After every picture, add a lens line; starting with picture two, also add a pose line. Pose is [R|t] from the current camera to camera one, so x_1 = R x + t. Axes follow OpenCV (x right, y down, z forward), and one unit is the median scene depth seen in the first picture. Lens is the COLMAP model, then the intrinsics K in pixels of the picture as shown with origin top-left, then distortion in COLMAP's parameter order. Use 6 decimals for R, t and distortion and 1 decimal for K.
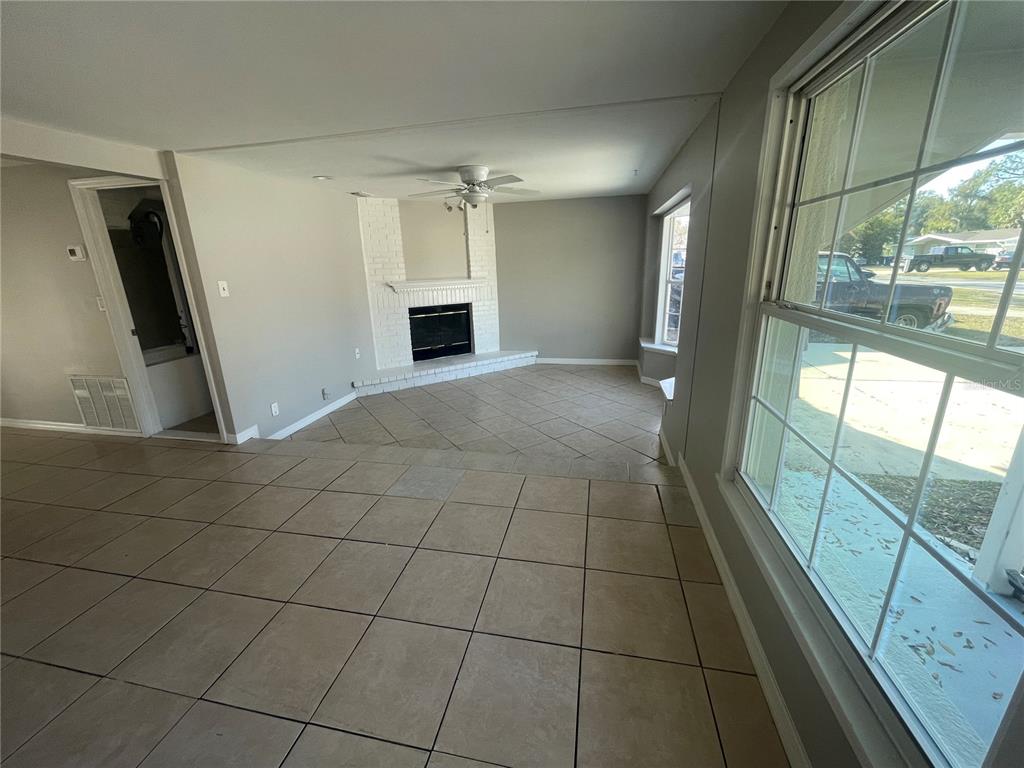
lens RADIAL K [[415.3, 0, 510.5], [0, 415.3, 383.8], [0, 0, 1]] dist [0.002459, 0.000107]
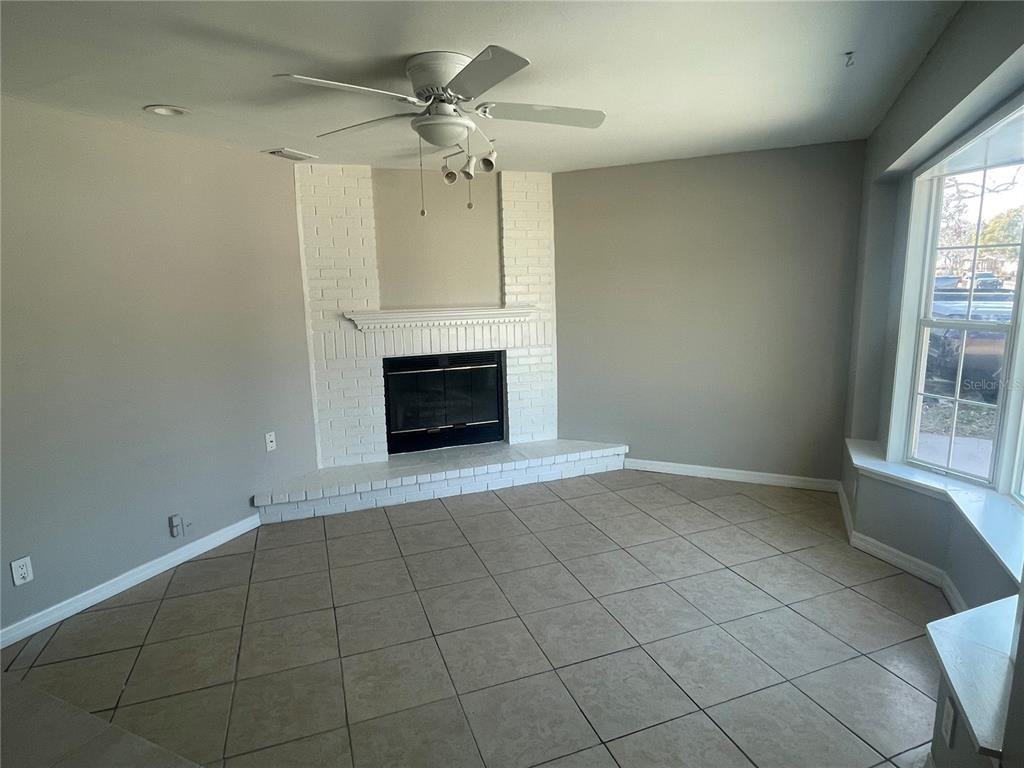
lens RADIAL K [[569.7, 0, 512.2], [0, 569.7, 384.0], [0, 0, 1]] dist [-0.004824, 0.002653]
pose [[0.976633, 0.042831, -0.210603, 0.079468], [-0.064880, 0.992977, -0.098928, -0.085073], [0.204887, 0.110280, 0.972553, 0.306663]]
